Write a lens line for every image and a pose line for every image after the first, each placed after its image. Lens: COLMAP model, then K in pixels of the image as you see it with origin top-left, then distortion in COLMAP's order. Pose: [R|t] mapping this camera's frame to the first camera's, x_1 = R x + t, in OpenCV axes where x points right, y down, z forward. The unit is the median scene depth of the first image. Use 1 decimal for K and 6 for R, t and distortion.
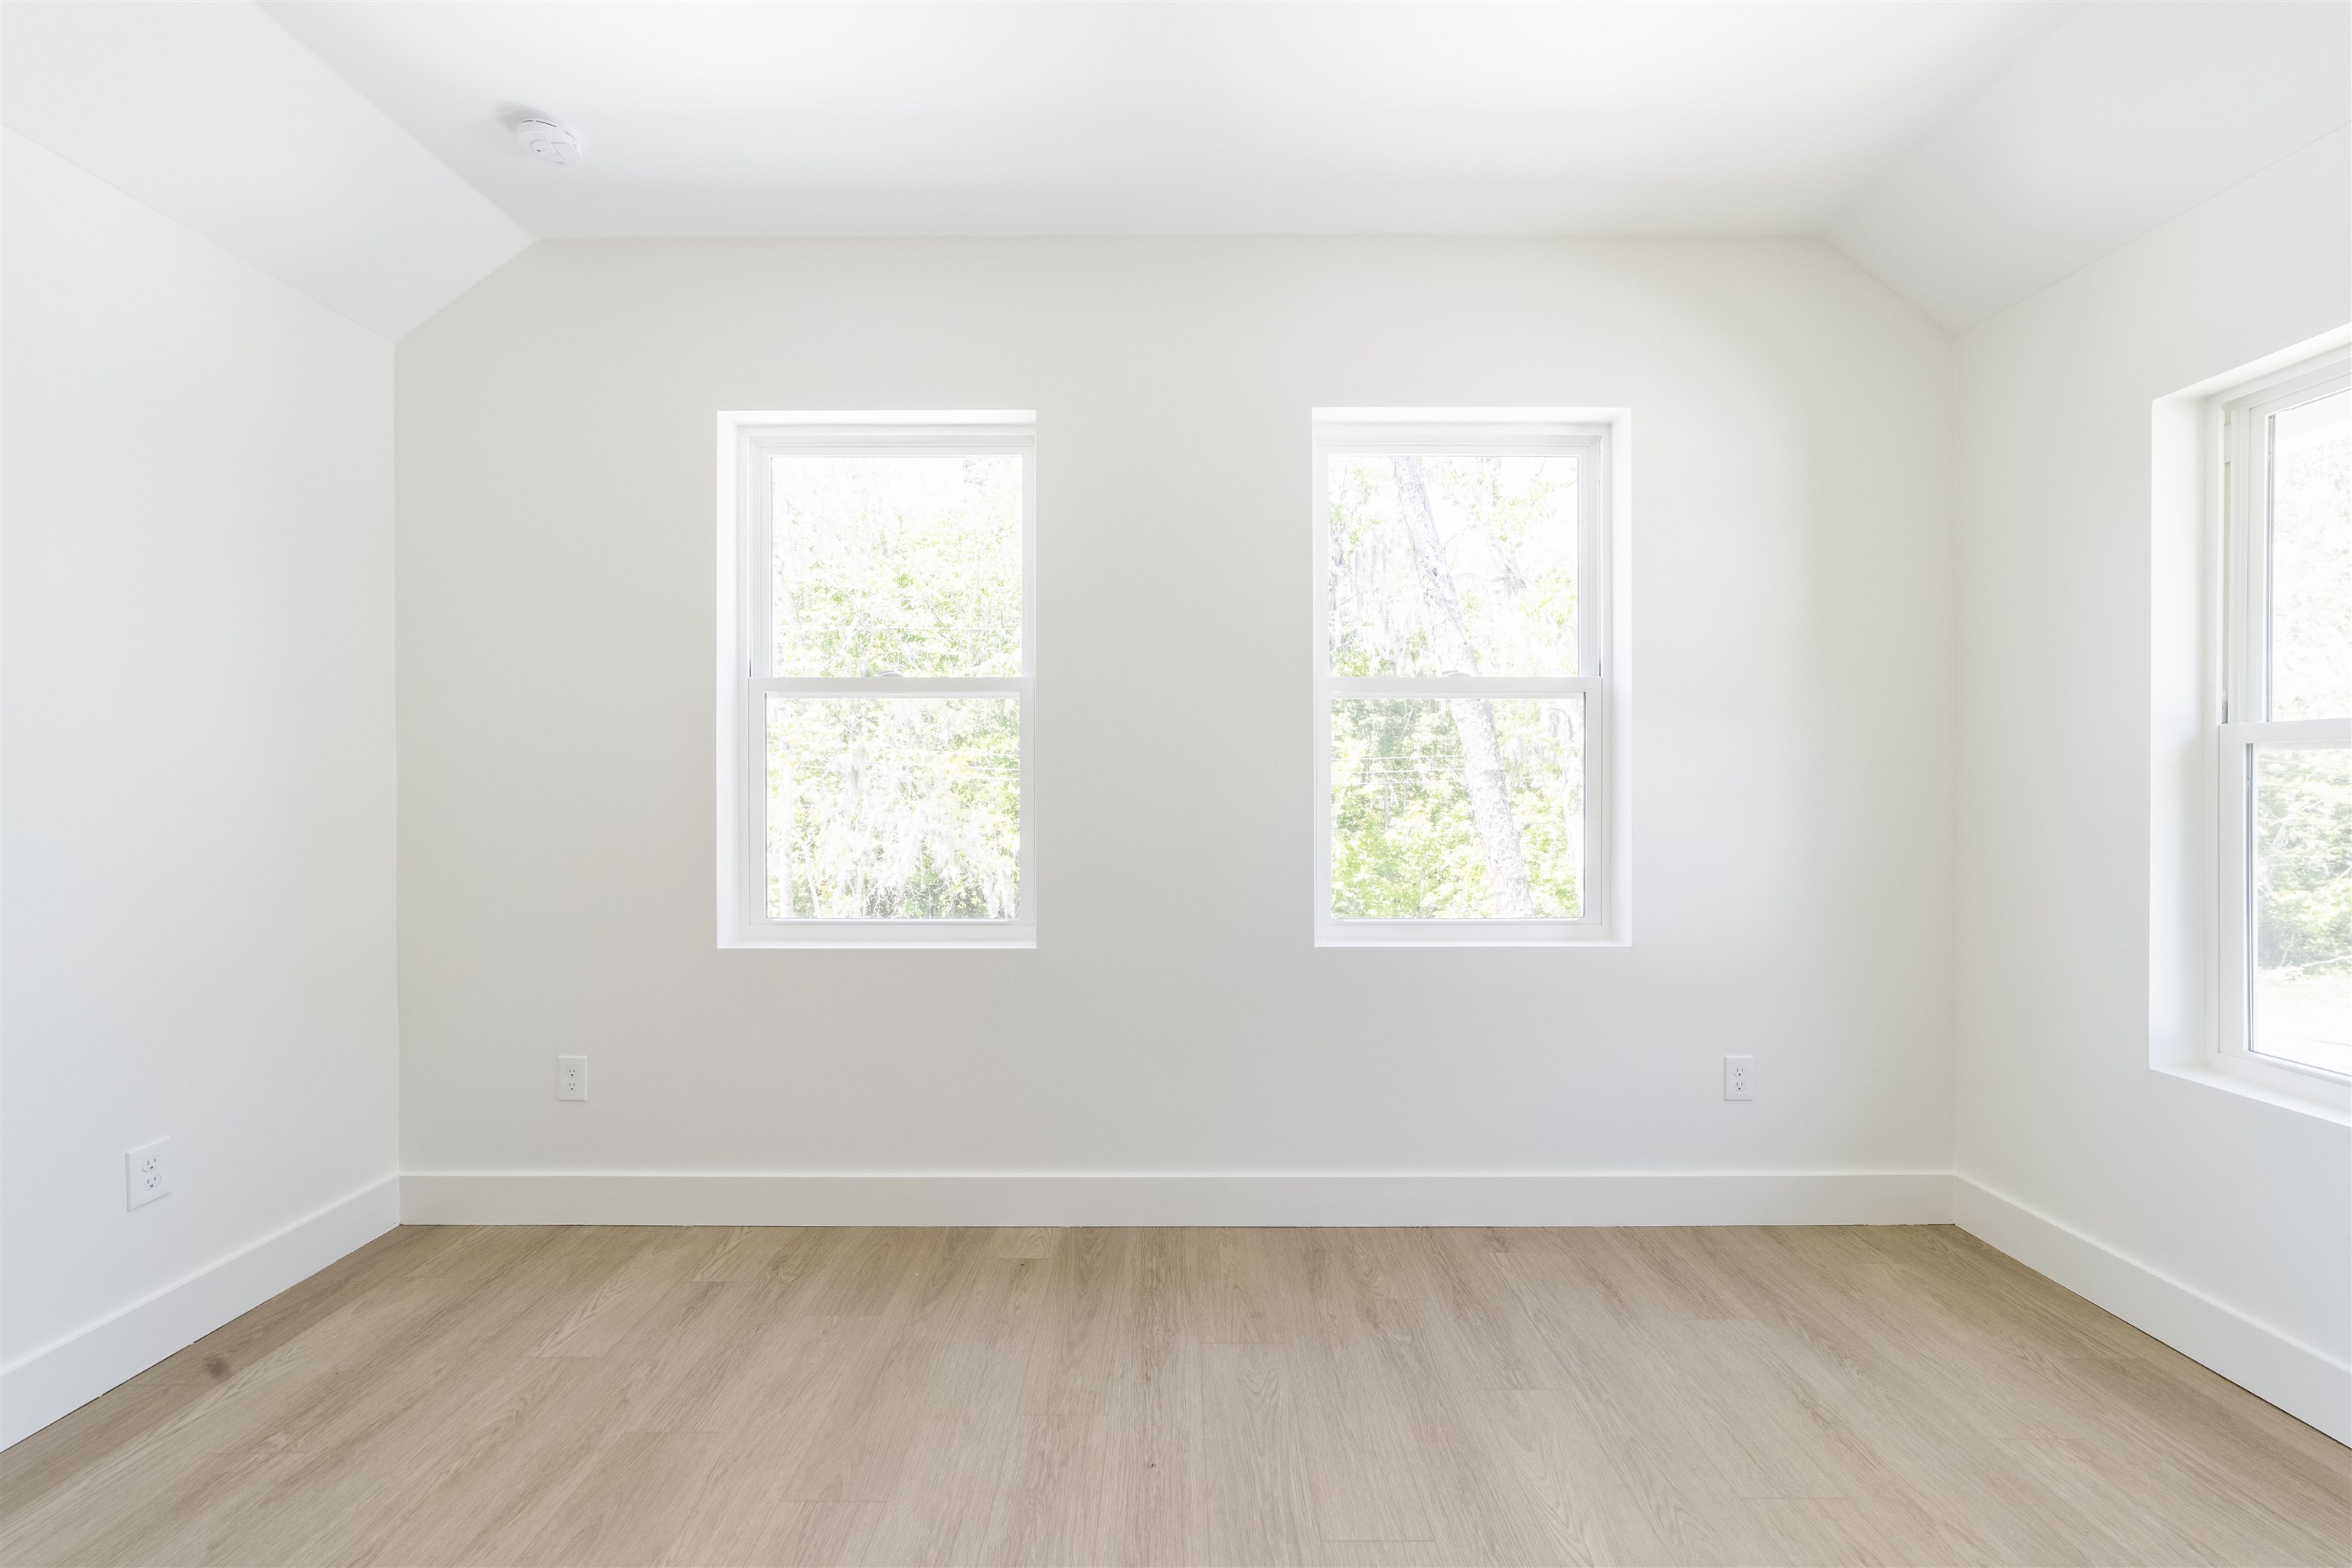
lens RADIAL K [[931.5, 0, 1176.0], [0, 931.5, 785.8], [0, 0, 1]] dist [-0.003296, 0.000311]
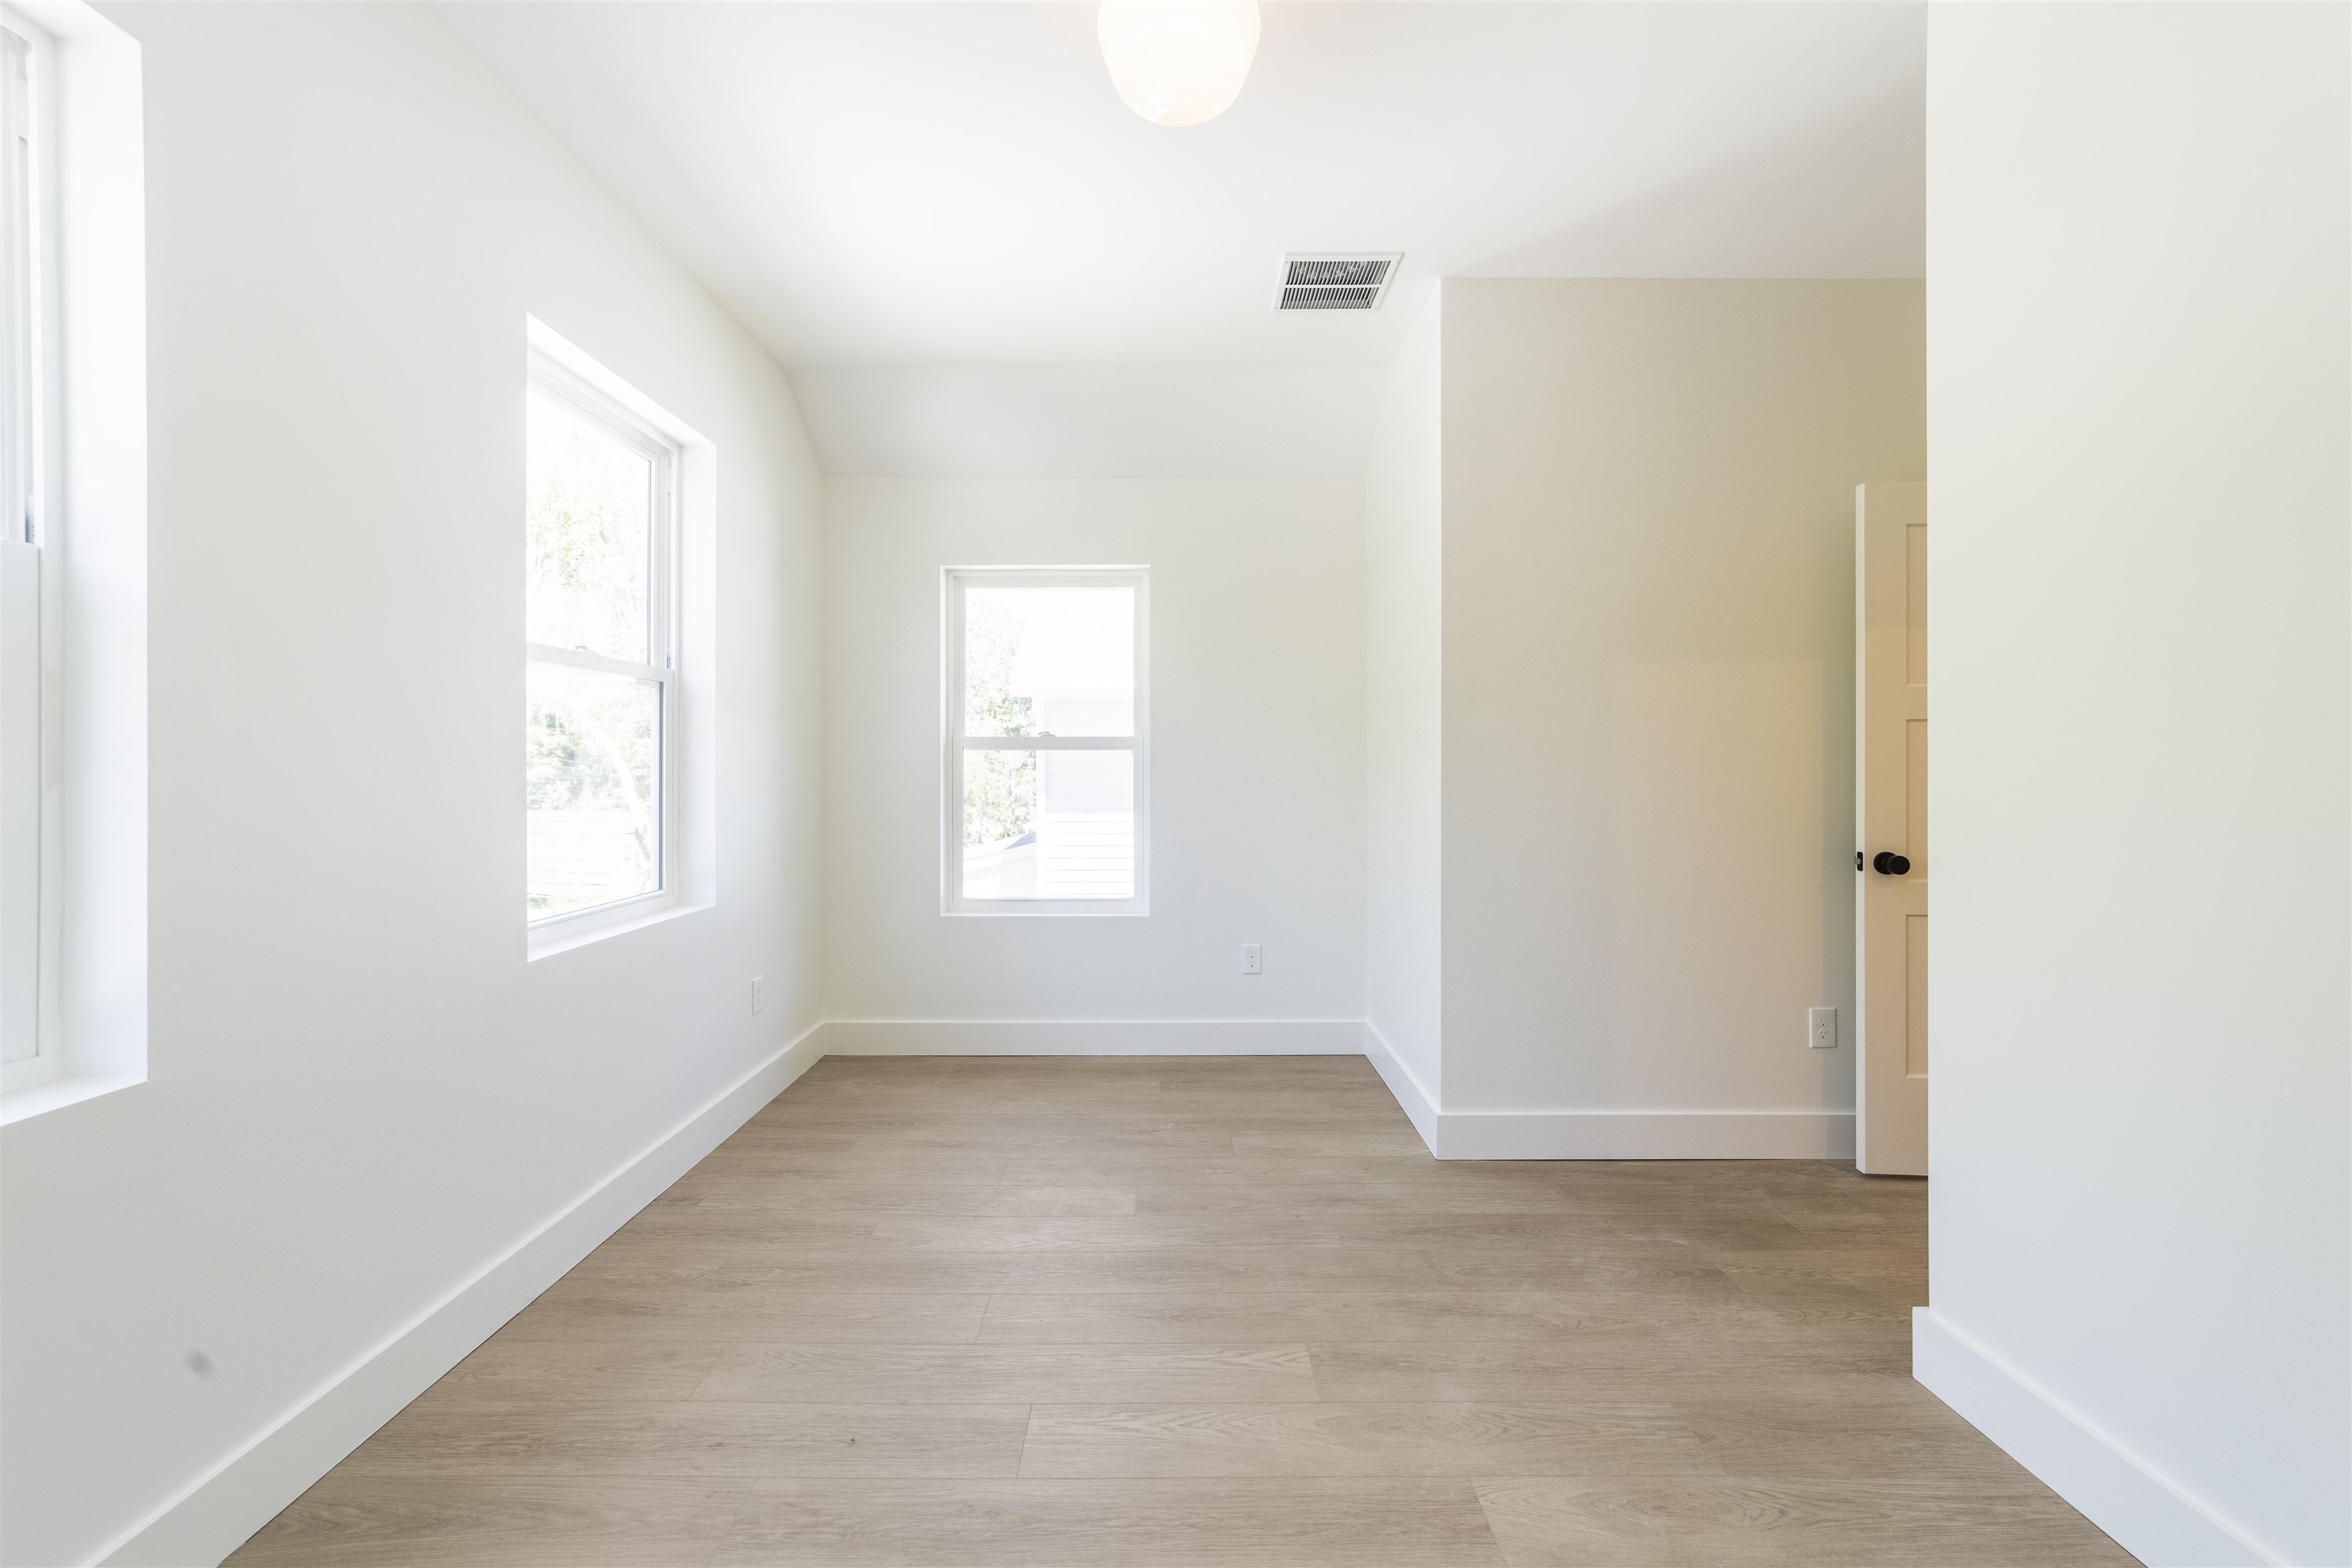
lens RADIAL K [[931.5, 0, 1175.9], [0, 931.5, 769.8], [0, 0, 1]] dist [-0.003296, 0.000311]
pose [[-0.018435, -0.004016, 0.999822, -0.788448], [0.005155, 0.999978, 0.004112, 0.000501], [-0.999817, 0.005230, -0.018414, 0.504541]]
